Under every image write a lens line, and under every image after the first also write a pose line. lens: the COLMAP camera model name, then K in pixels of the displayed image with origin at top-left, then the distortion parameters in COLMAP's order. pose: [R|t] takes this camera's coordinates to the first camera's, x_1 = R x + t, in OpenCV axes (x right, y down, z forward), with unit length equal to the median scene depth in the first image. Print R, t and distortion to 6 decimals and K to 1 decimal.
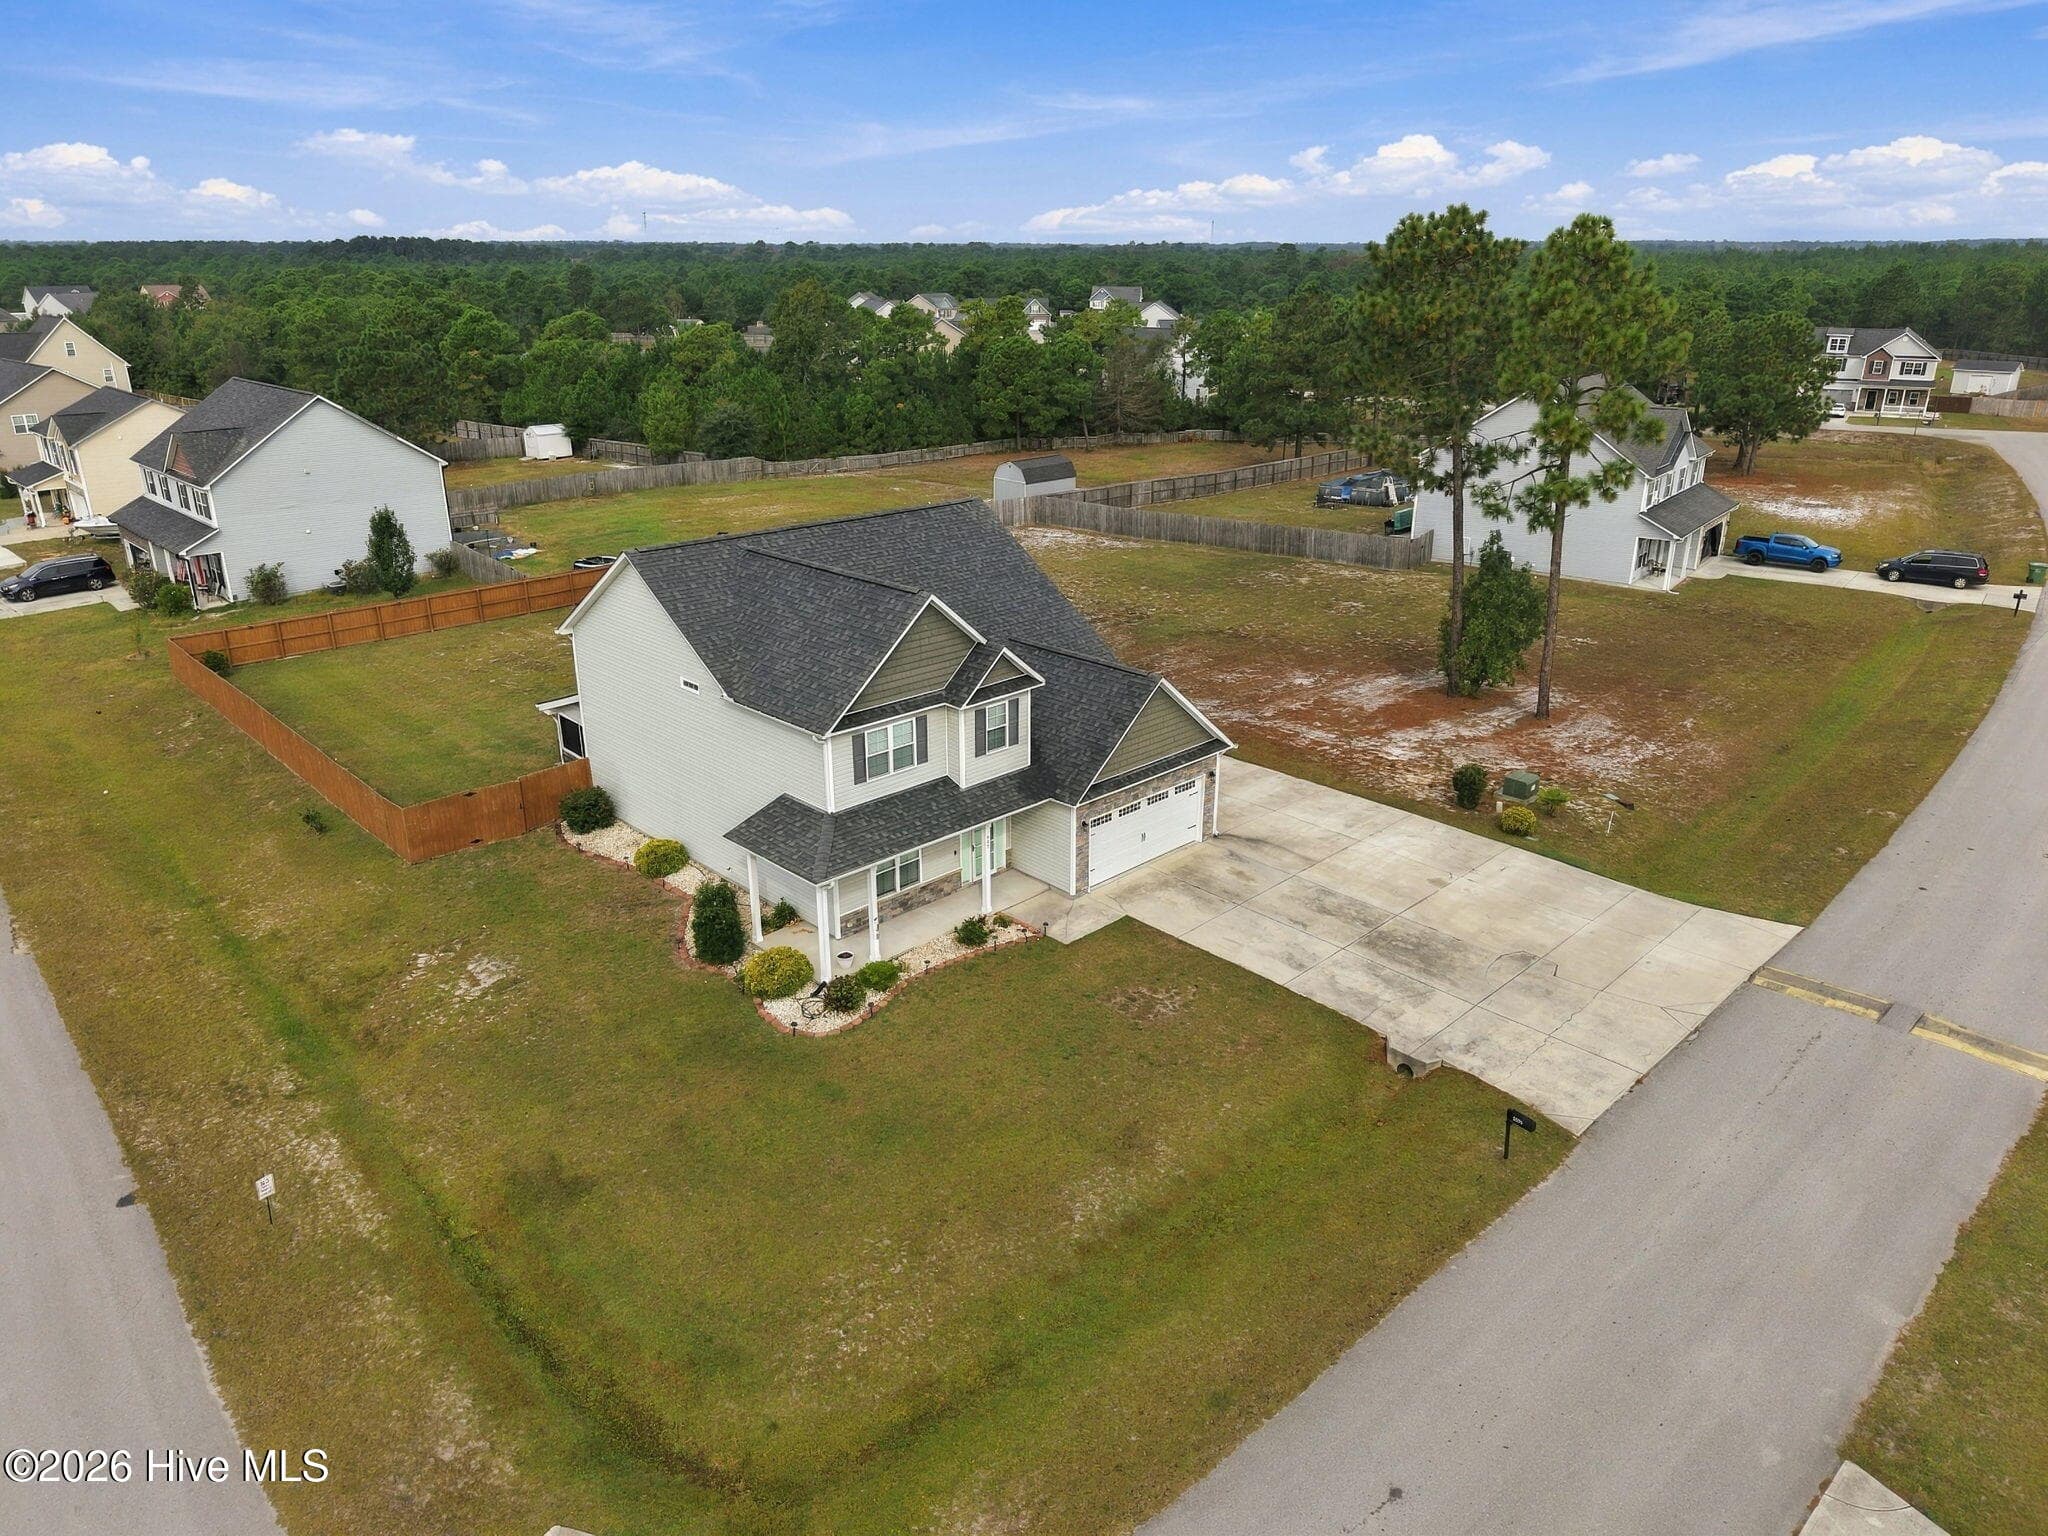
lens RADIAL K [[1364.4, 0, 1024.0], [0, 1364.4, 768.0], [0, 0, 1]] dist [0.054200, -0.076357]
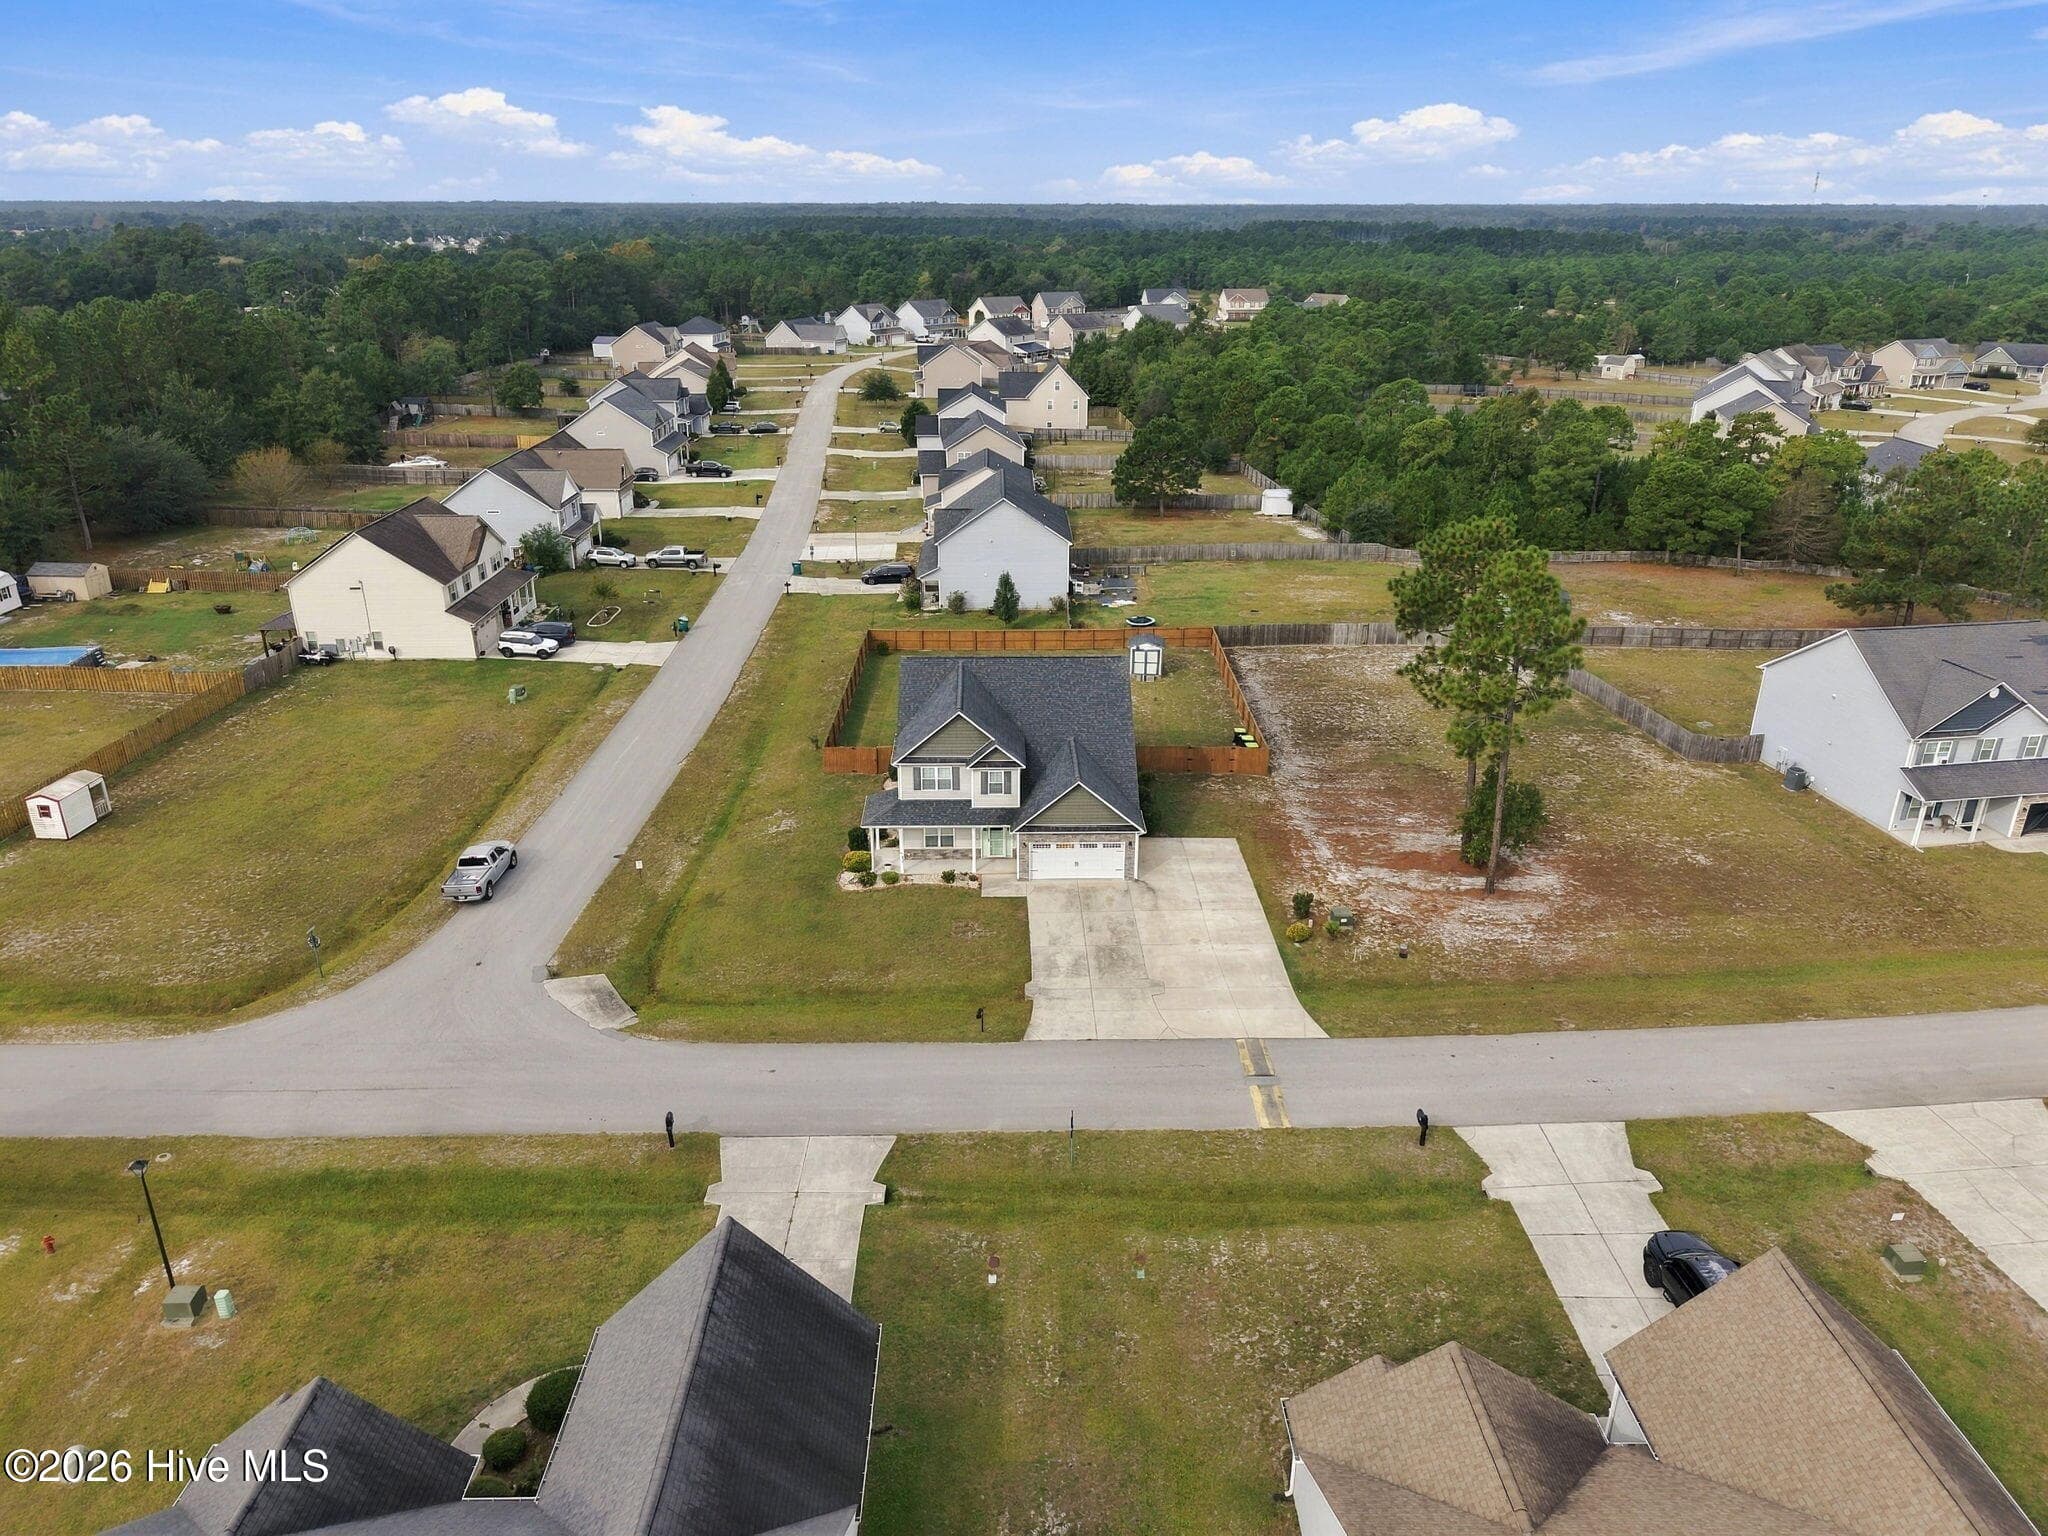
lens RADIAL K [[1364.4, 0, 1024.0], [0, 1364.4, 768.0], [0, 0, 1]] dist [0.054200, -0.076357]
pose [[0.731477, 0.259497, -0.630557, 1.214092], [-0.242742, 0.963271, 0.114829, -0.279130], [0.637195, 0.069068, 0.767601, -0.470379]]
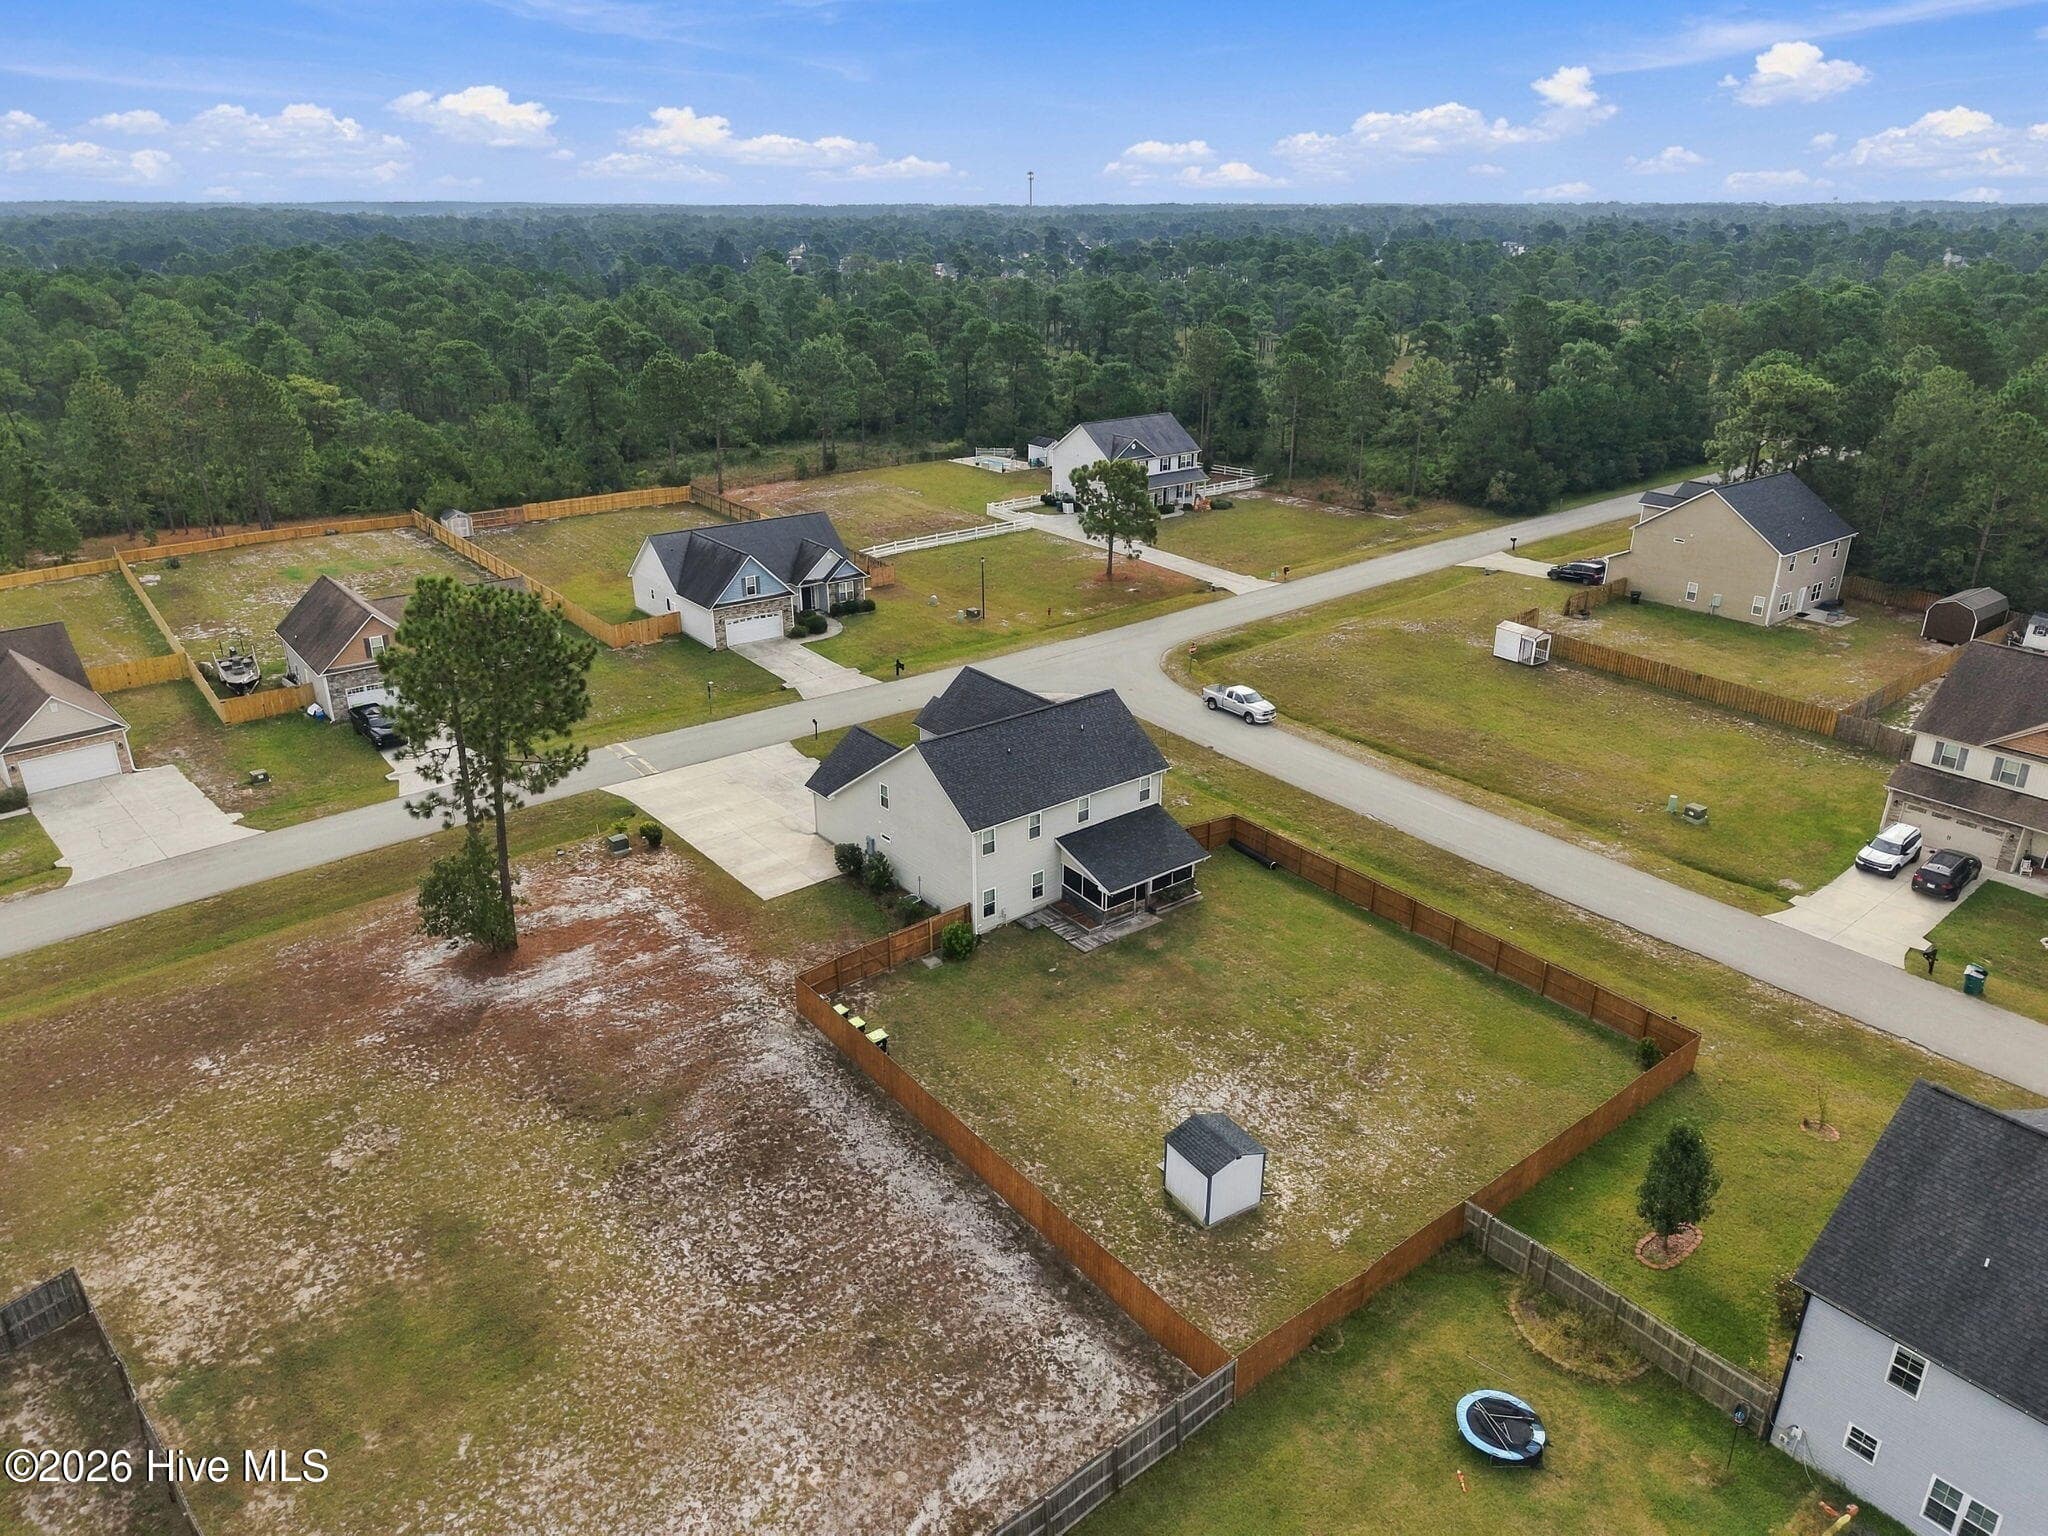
lens RADIAL K [[1364.4, 0, 1024.0], [0, 1364.4, 768.0], [0, 0, 1]] dist [0.054200, -0.076357]
pose [[-0.994884, -0.039112, 0.093148, -0.355263], [0.035221, 0.729888, 0.682659, -1.439619], [-0.094687, 0.682447, -0.724776, 2.542822]]
